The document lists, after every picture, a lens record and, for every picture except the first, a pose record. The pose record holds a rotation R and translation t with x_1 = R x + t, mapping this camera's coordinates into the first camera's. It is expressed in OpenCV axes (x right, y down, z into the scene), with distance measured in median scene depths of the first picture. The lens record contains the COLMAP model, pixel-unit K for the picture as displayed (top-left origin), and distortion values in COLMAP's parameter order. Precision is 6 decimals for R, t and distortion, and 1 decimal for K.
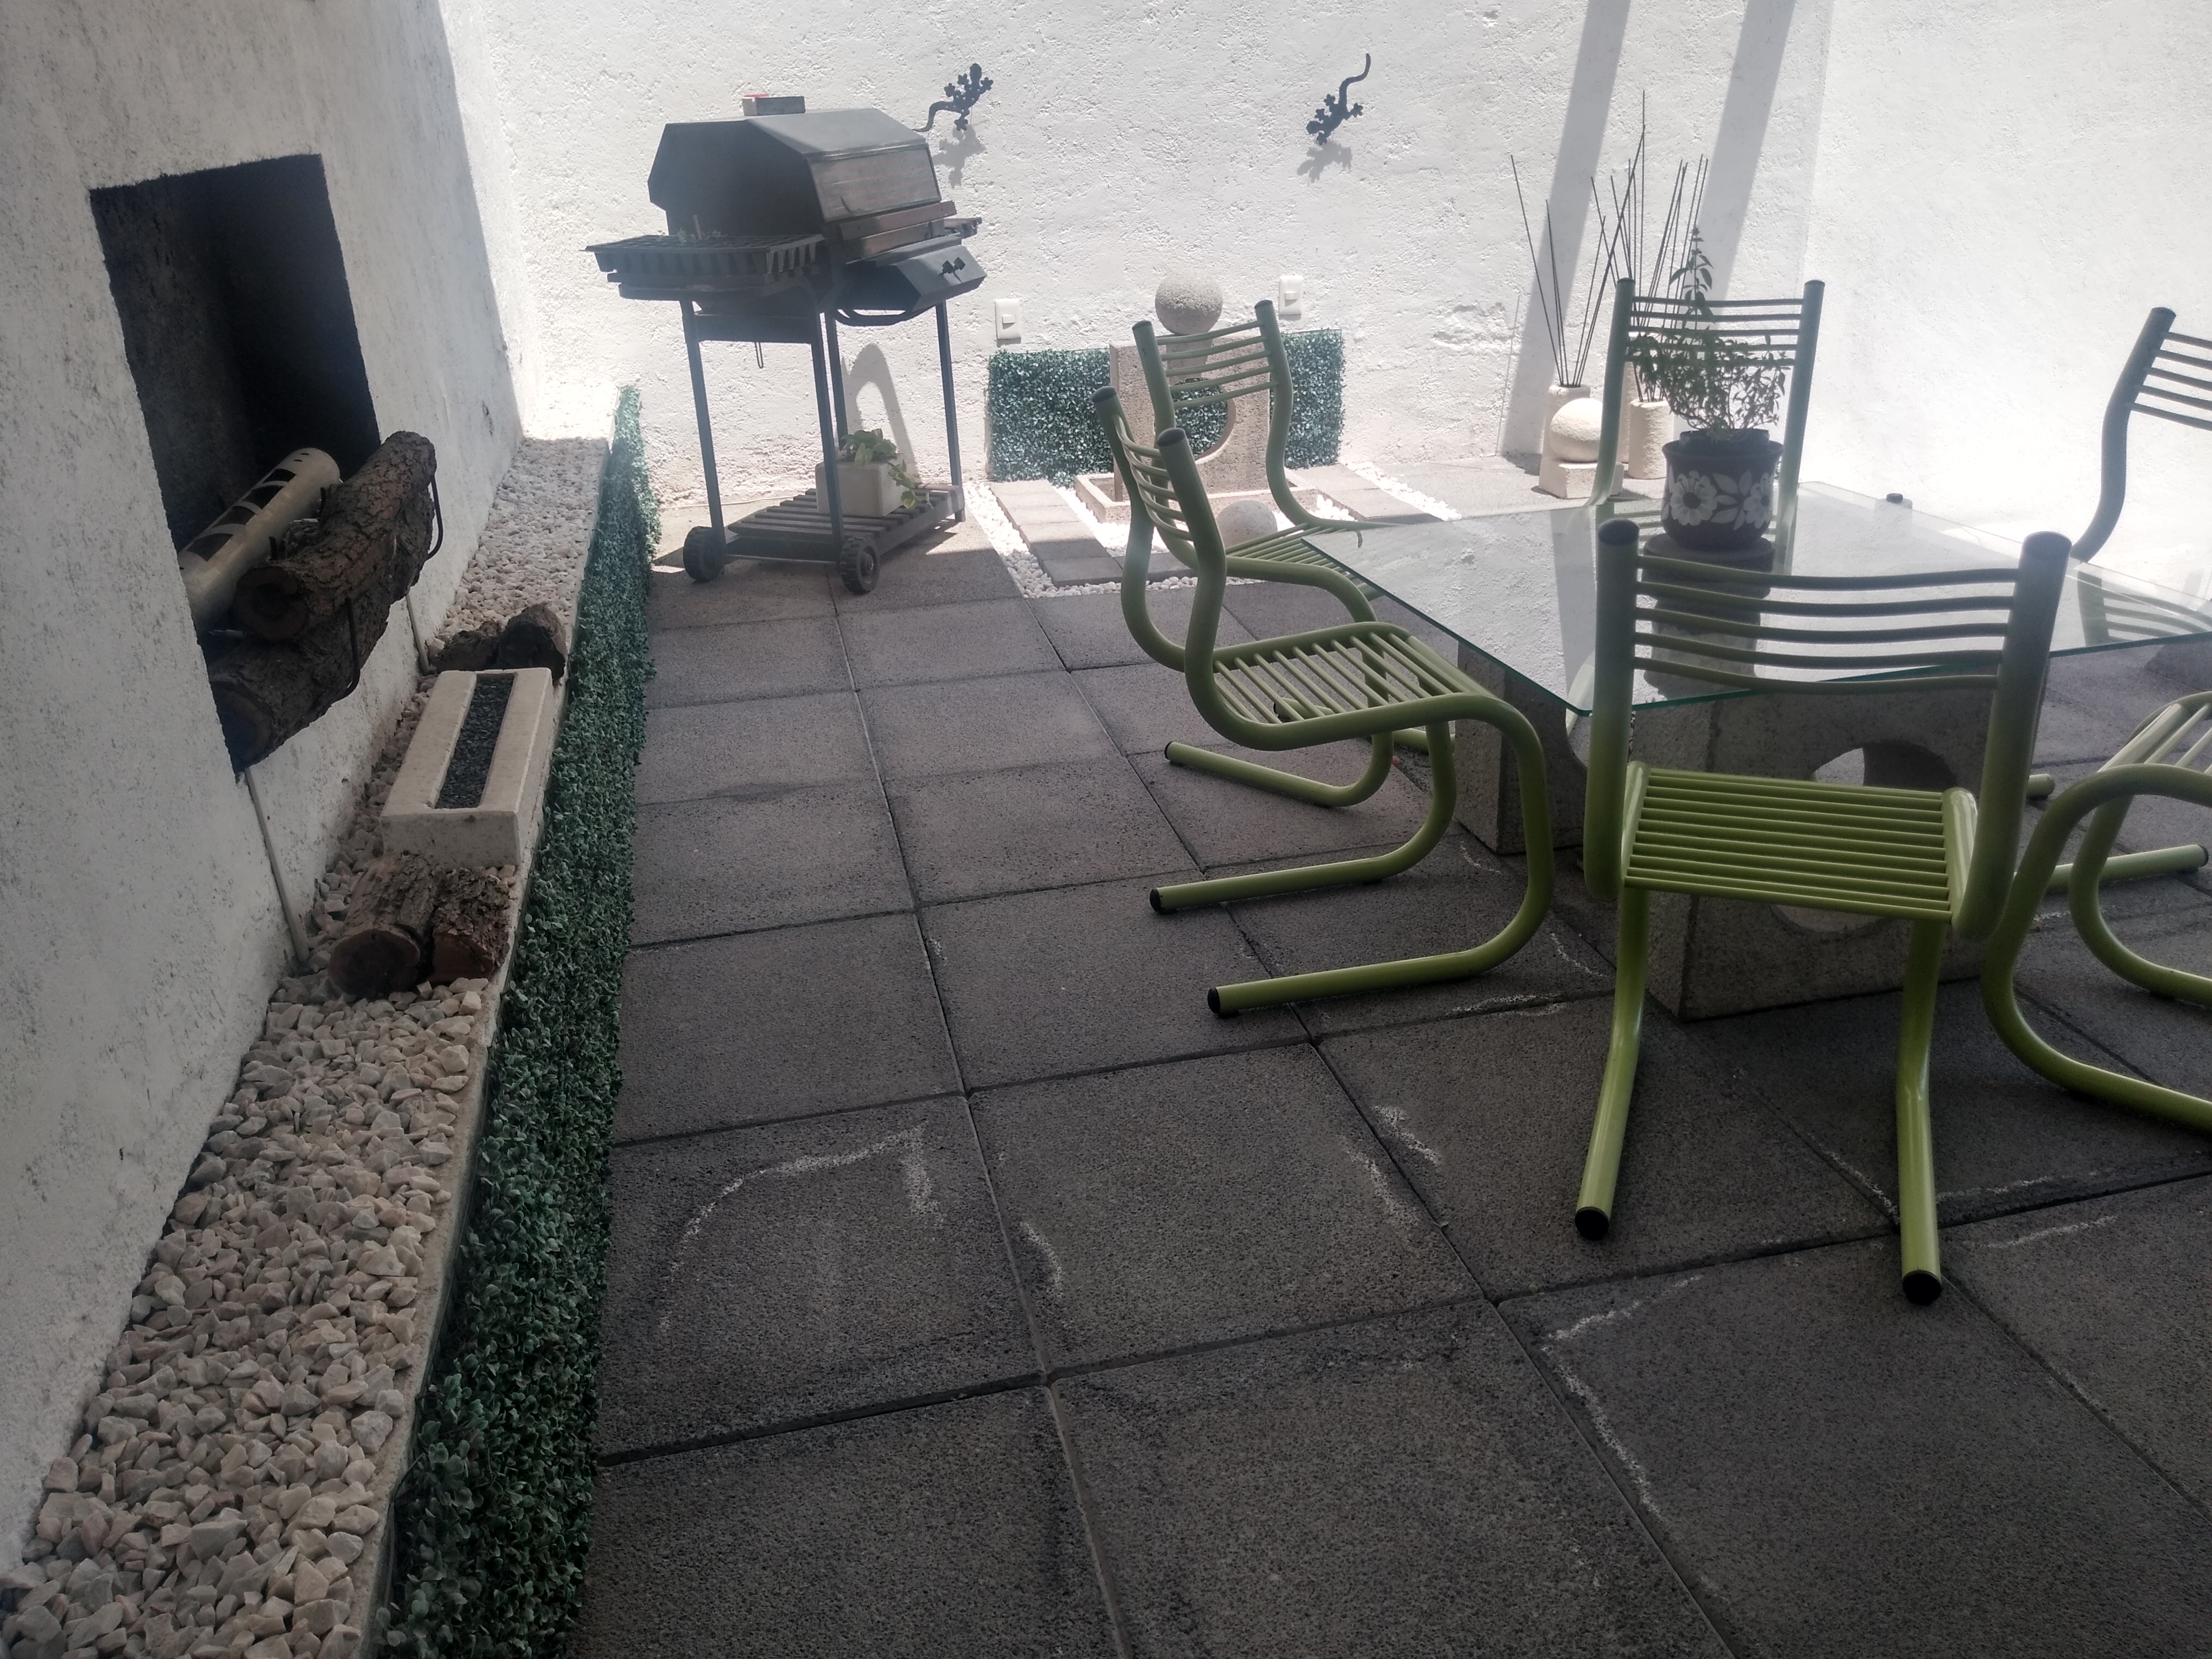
lens RADIAL K [[1737.7, 0, 1110.5], [0, 1737.7, 842.2], [0, 0, 1]] dist [0.063320, -0.079730]
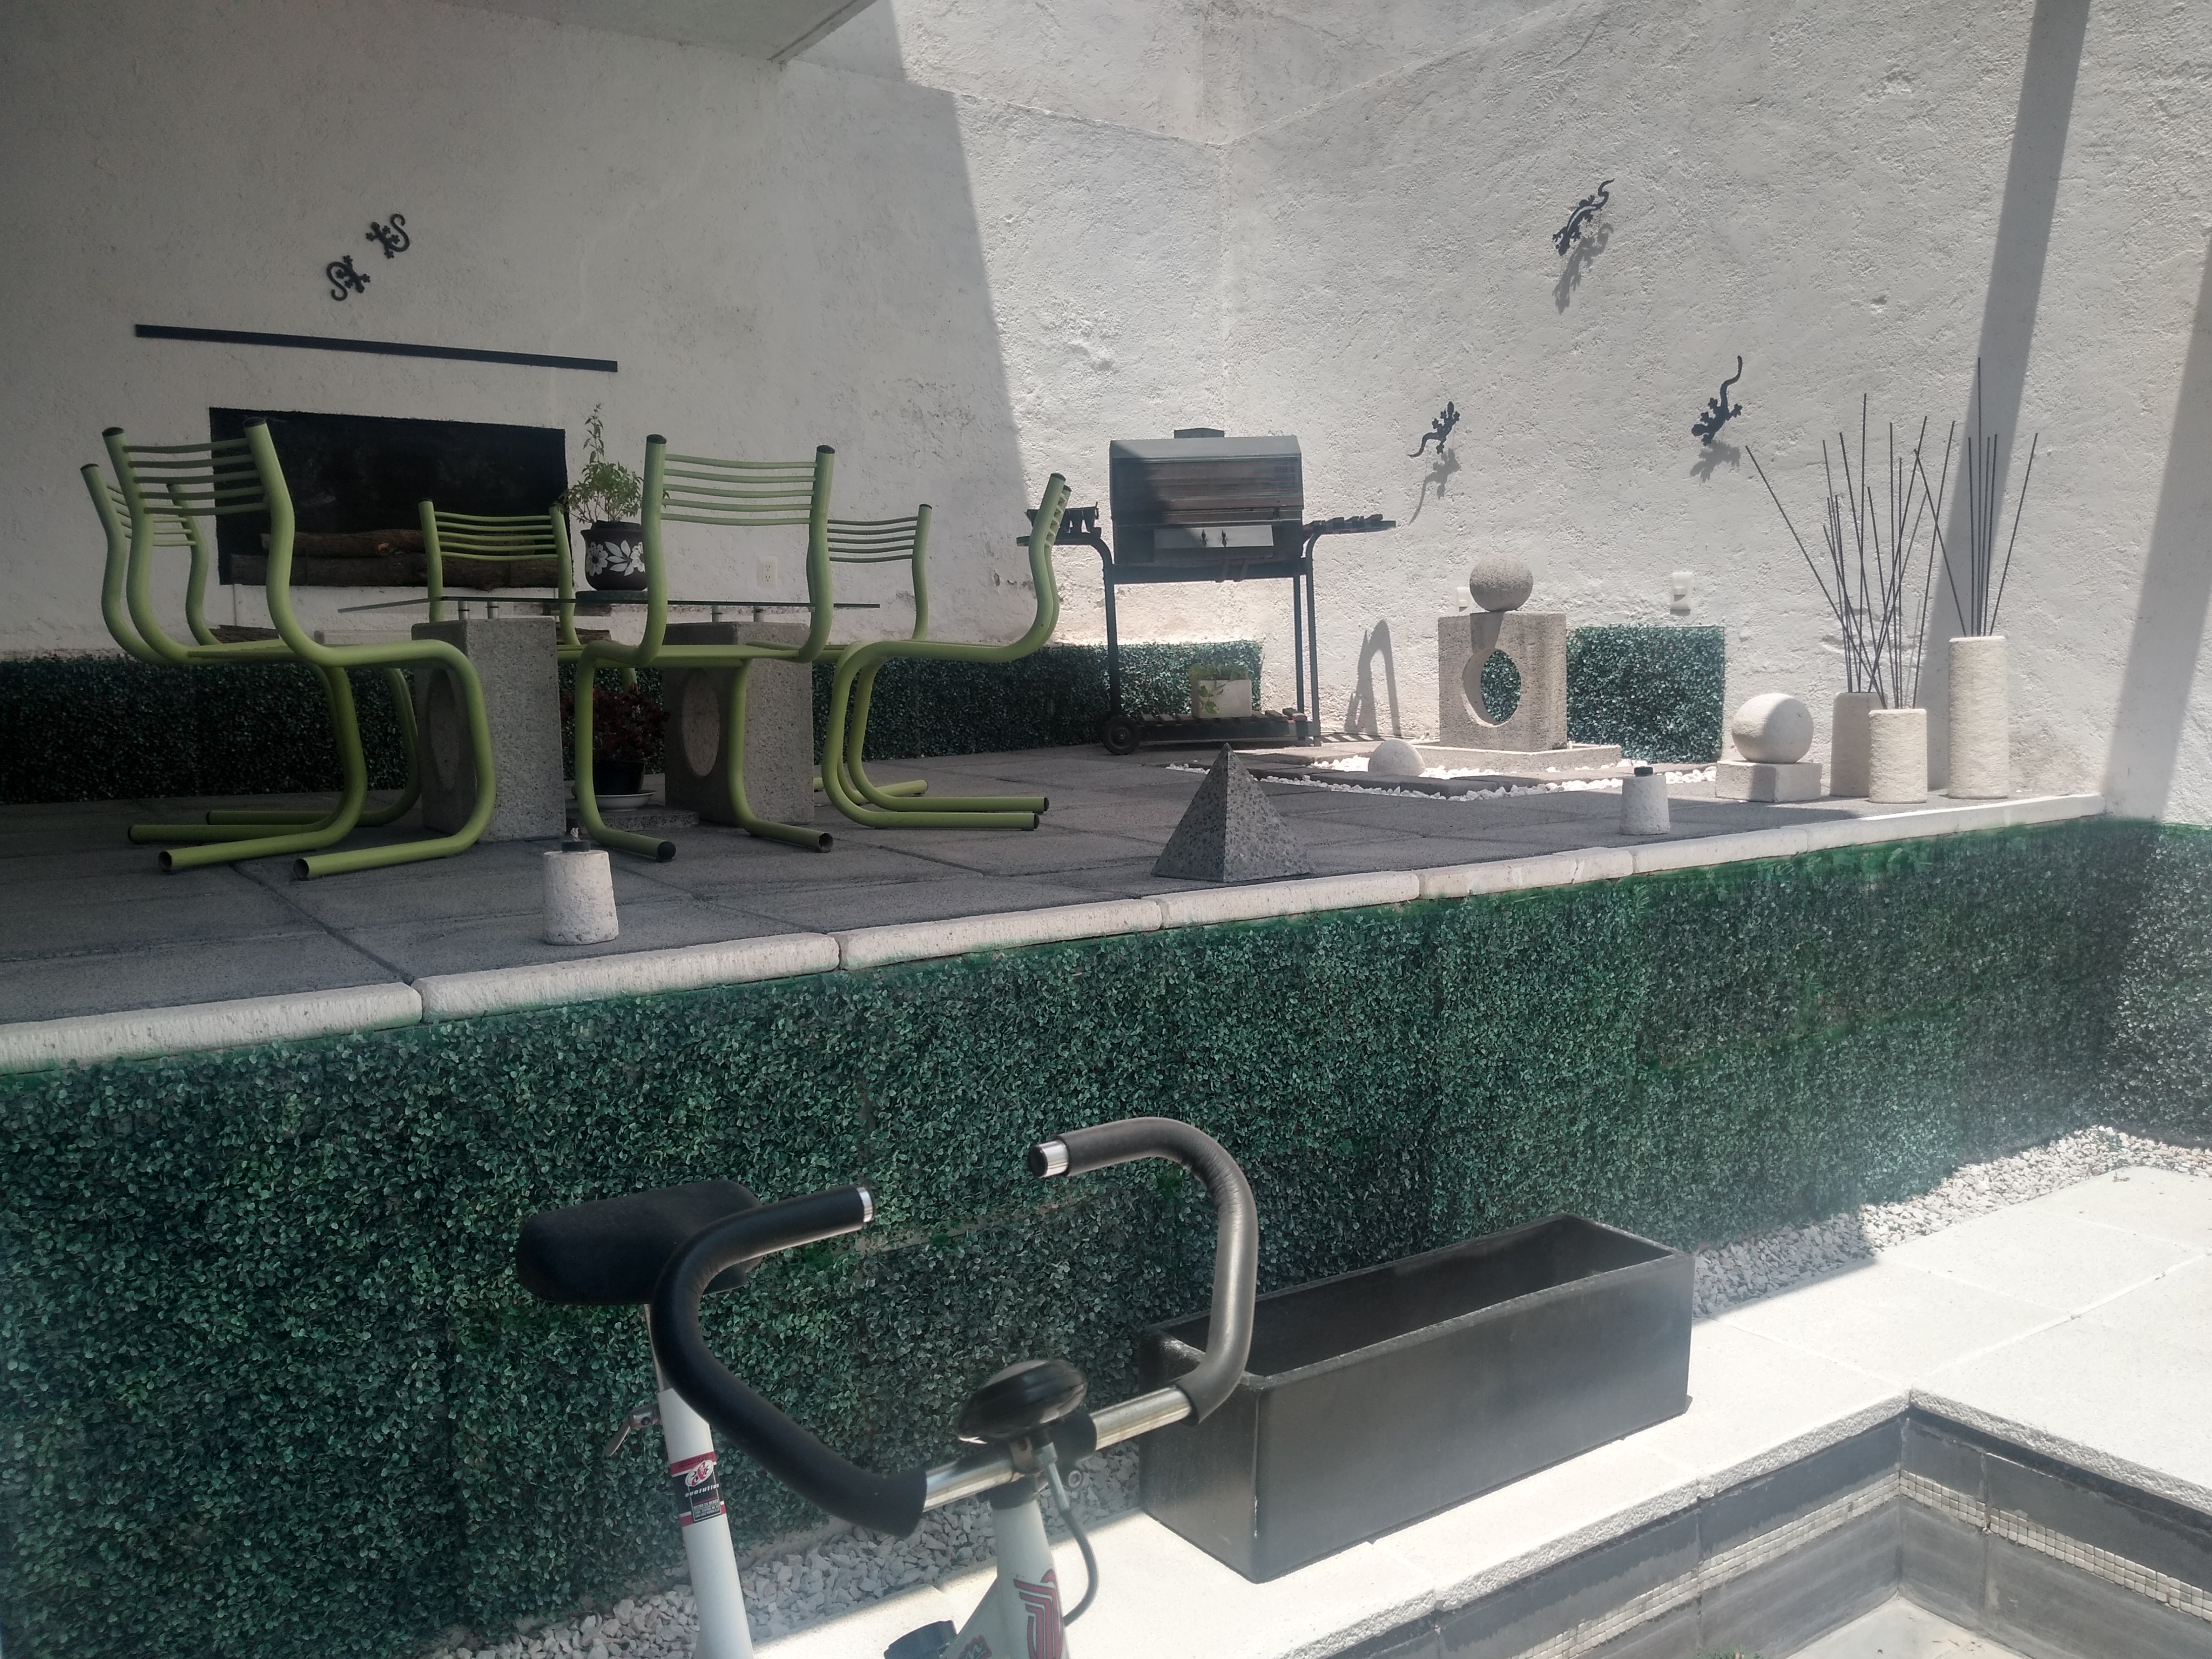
lens RADIAL K [[1737.7, 0, 1111.6], [0, 1737.7, 822.7], [0, 0, 1]] dist [0.063320, -0.079730]
pose [[0.375960, 0.125820, -0.918054, 0.933288], [-0.370891, 0.928349, -0.024656, -0.049484], [0.849173, 0.349767, 0.395688, 0.394338]]
